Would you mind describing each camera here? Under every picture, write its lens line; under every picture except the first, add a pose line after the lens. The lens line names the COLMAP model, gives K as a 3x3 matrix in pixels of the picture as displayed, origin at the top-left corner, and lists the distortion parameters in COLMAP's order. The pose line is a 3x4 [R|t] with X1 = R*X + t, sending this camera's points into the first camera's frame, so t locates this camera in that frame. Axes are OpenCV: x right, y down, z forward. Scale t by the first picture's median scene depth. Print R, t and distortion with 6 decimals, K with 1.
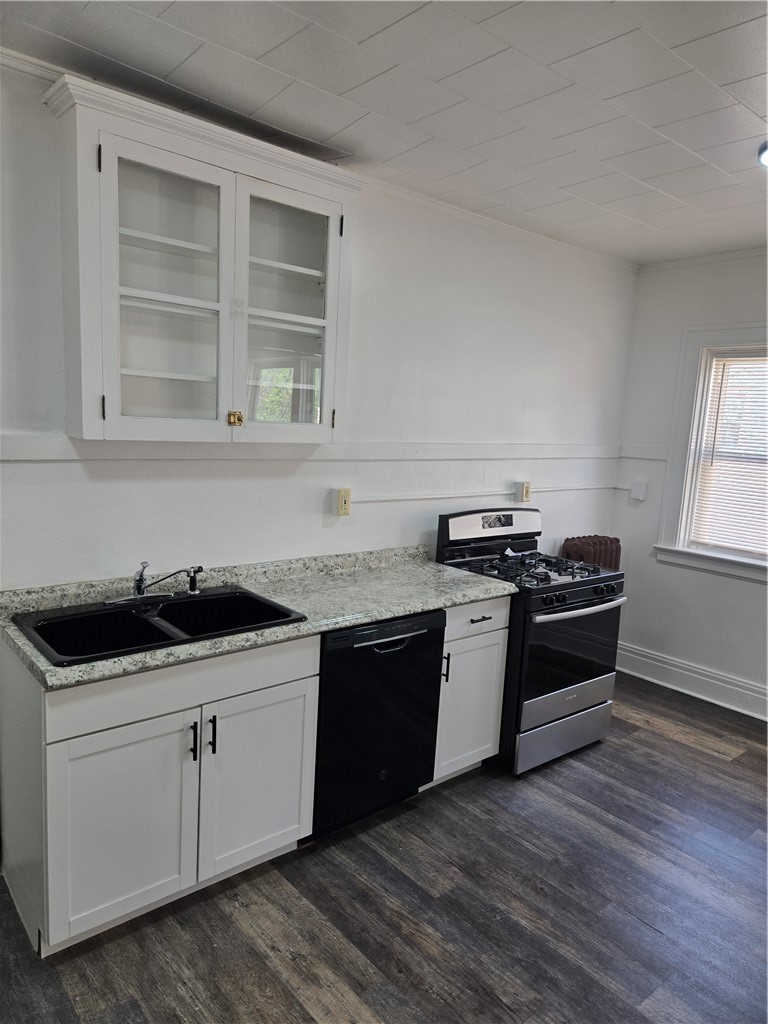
lens RADIAL K [[684.3, 0, 394.2], [0, 684.3, 522.4], [0, 0, 1]] dist [0.066499, -0.050257]
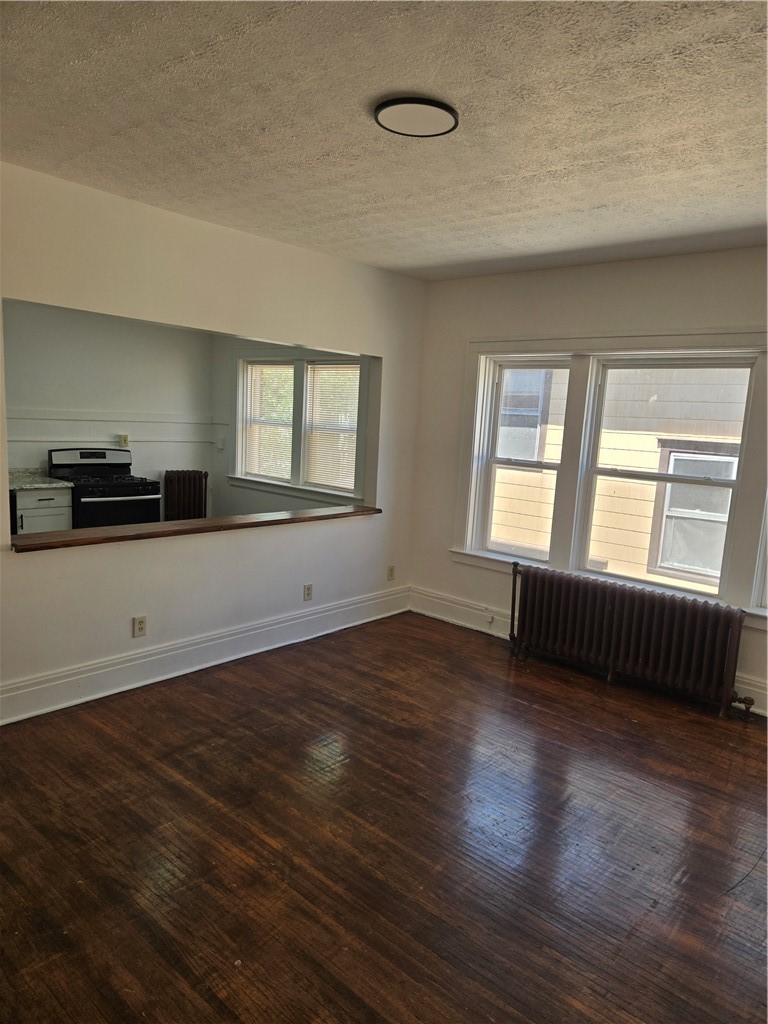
lens RADIAL K [[684.3, 0, 401.5], [0, 684.3, 519.6], [0, 0, 1]] dist [0.066499, -0.050257]
pose [[0.989998, -0.021986, 0.139360, 0.887635], [0.021138, 0.999748, 0.007557, 0.216169], [-0.139491, -0.004536, 0.990213, -1.128755]]
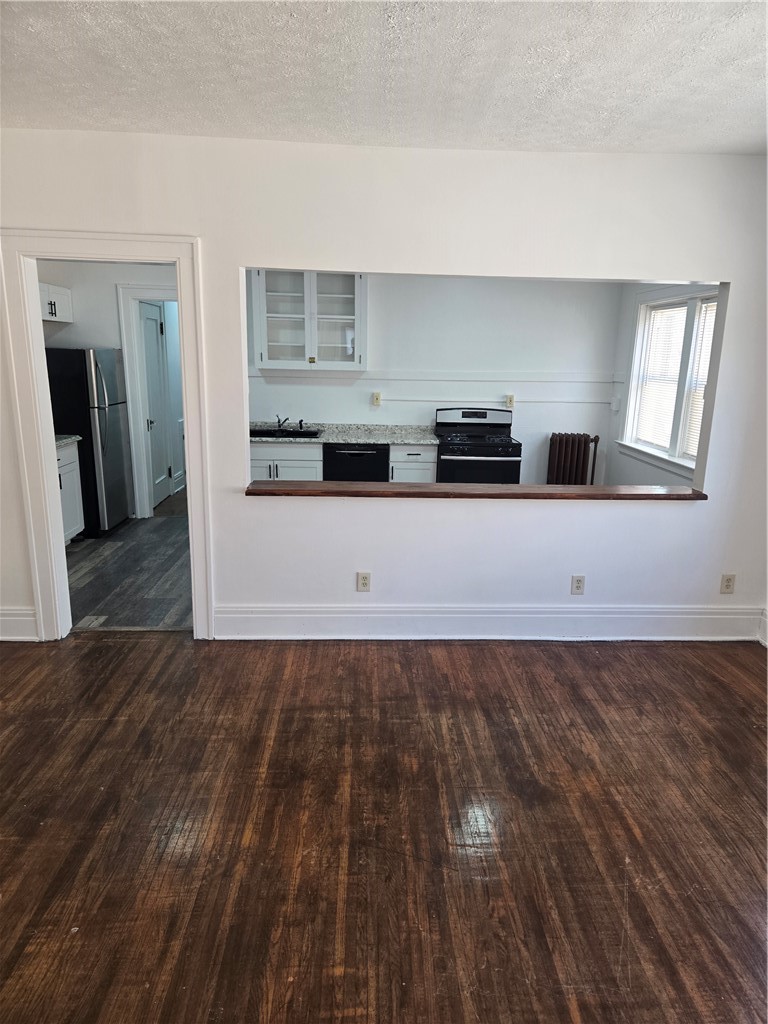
lens RADIAL K [[684.3, 0, 393.9], [0, 684.3, 515.4], [0, 0, 1]] dist [0.066499, -0.050257]
pose [[0.789085, 0.106000, -0.605069, 1.445082], [-0.075228, 0.994260, 0.076075, 0.182892], [0.609660, -0.014512, 0.792530, -0.749328]]
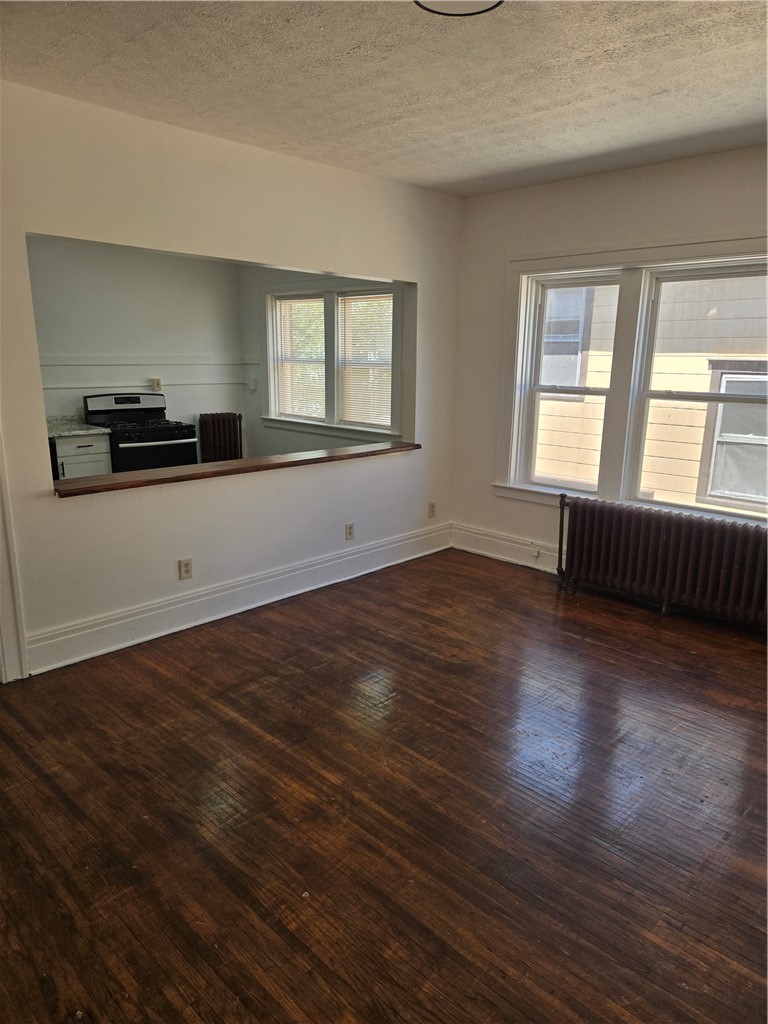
lens RADIAL K [[684.3, 0, 398.9], [0, 684.3, 517.6], [0, 0, 1]] dist [0.066499, -0.050257]
pose [[0.994385, -0.062835, 0.085144, 0.870014], [0.055169, 0.994451, 0.089575, 0.227748], [-0.090300, -0.084375, 0.992334, -1.083564]]
